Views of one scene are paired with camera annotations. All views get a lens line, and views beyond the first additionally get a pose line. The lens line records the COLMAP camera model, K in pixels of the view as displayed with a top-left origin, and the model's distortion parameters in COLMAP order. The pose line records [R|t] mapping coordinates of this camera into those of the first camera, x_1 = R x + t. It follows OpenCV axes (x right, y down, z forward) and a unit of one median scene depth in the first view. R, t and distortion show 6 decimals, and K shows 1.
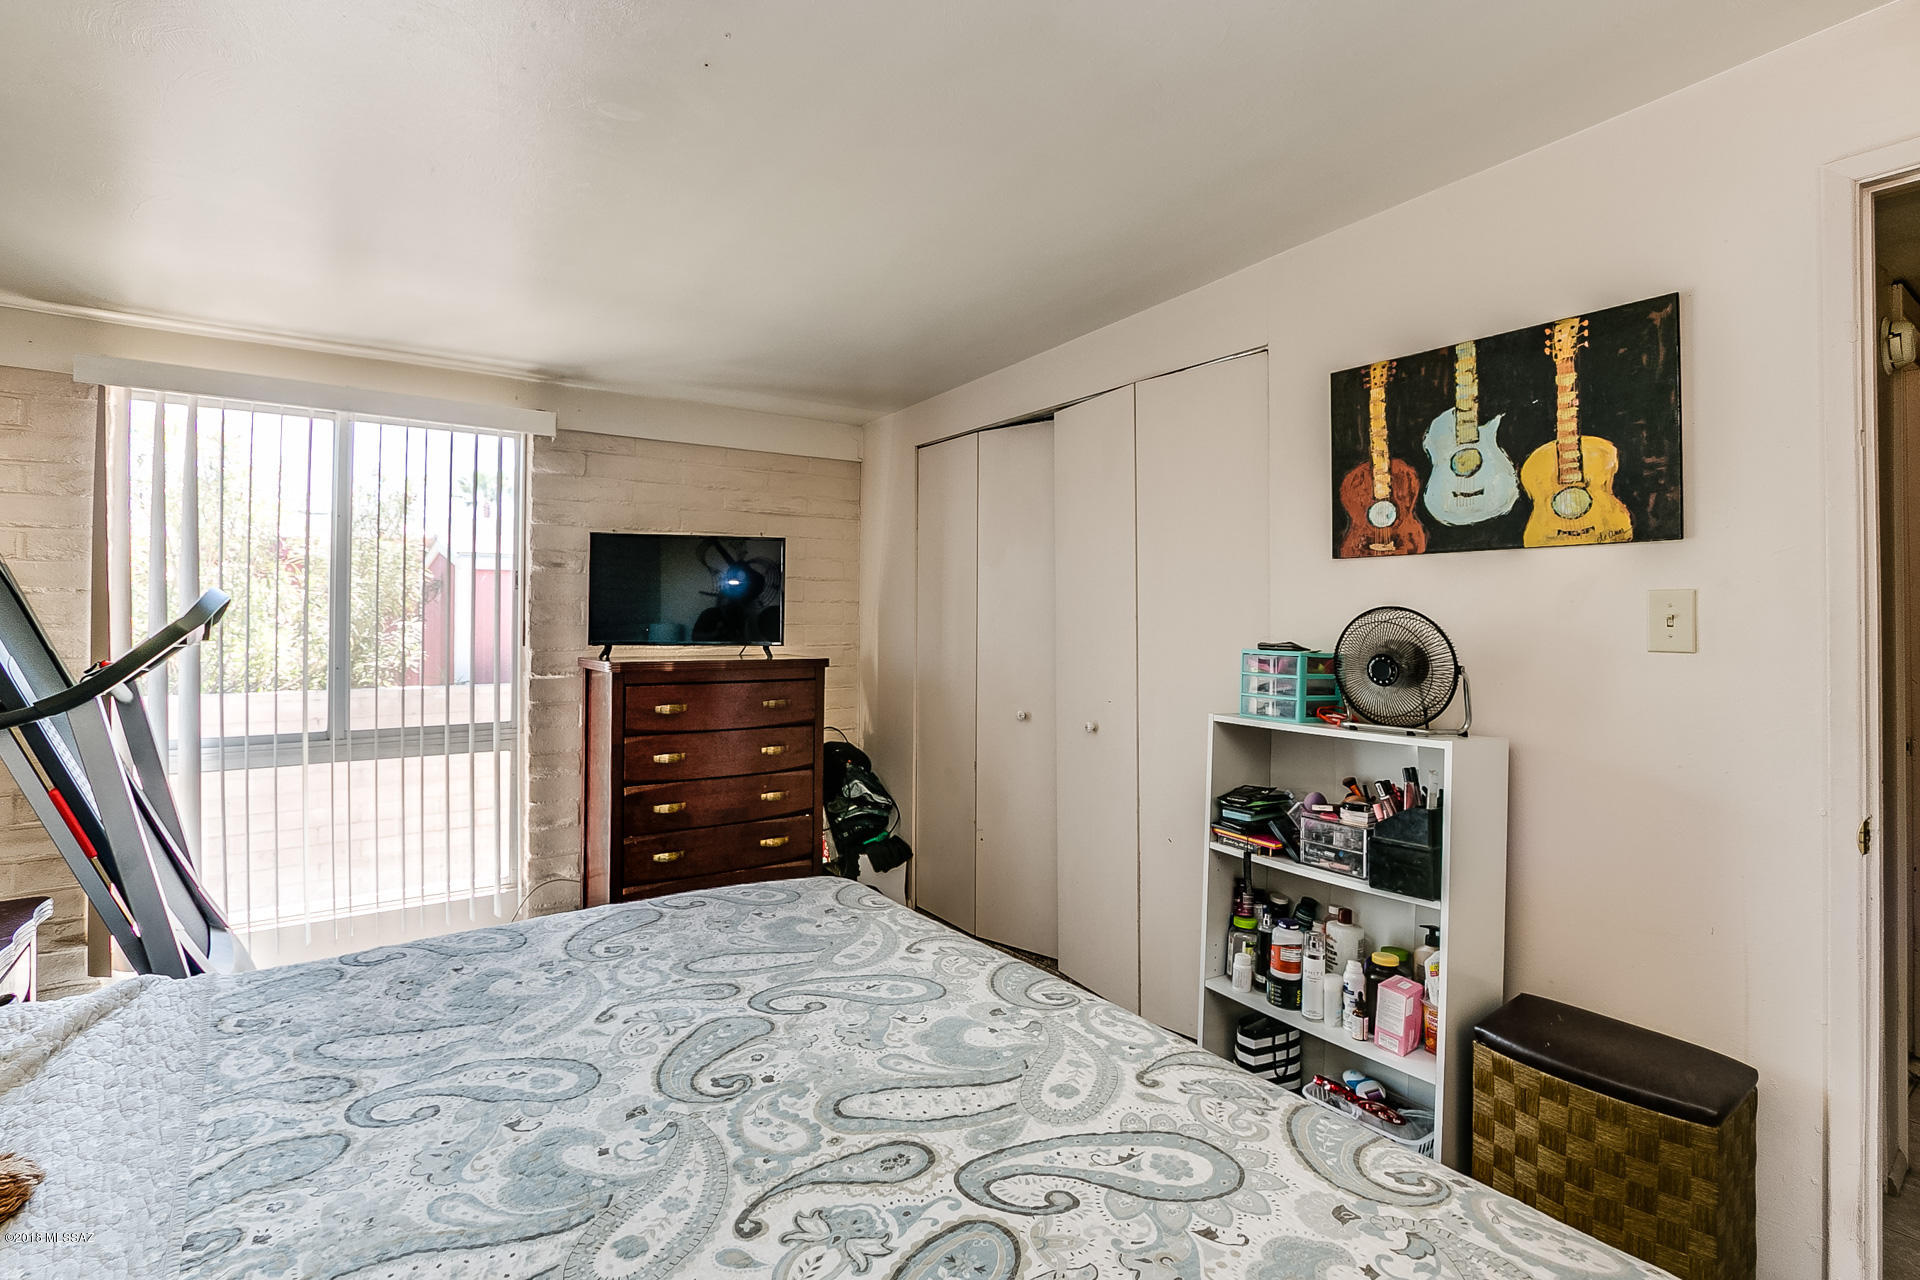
lens RADIAL K [[896.7, 0, 949.8], [0, 896.7, 636.7], [0, 0, 1]] dist [-0.000793, 0.000399]
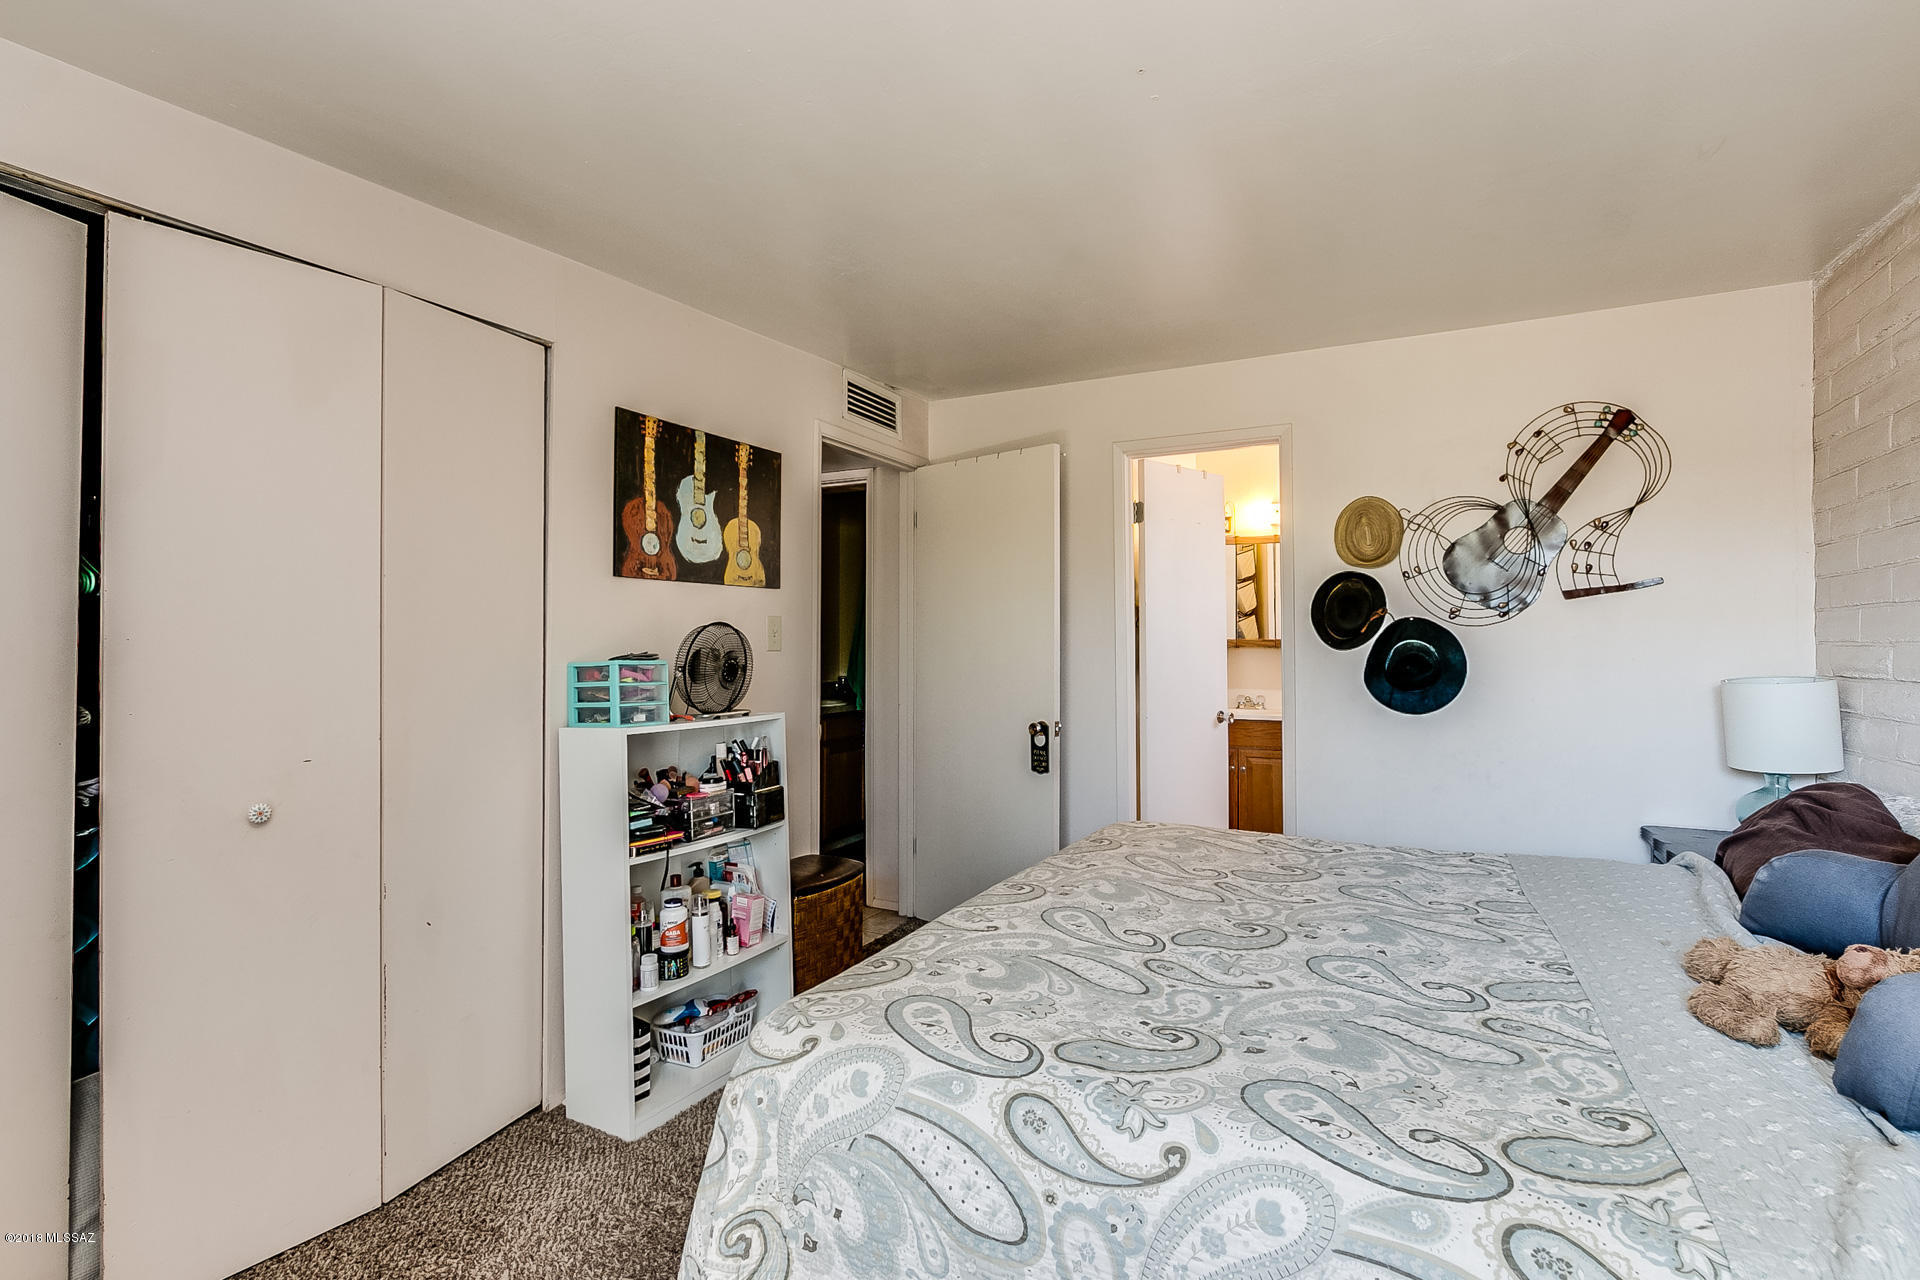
lens RADIAL K [[896.7, 0, 949.8], [0, 896.7, 636.7], [0, 0, 1]] dist [-0.000793, 0.000399]
pose [[-0.439331, -0.010530, 0.898264, -0.820144], [0.007658, 0.999851, 0.015466, -0.030350], [-0.898293, 0.013674, -0.439185, 1.245688]]
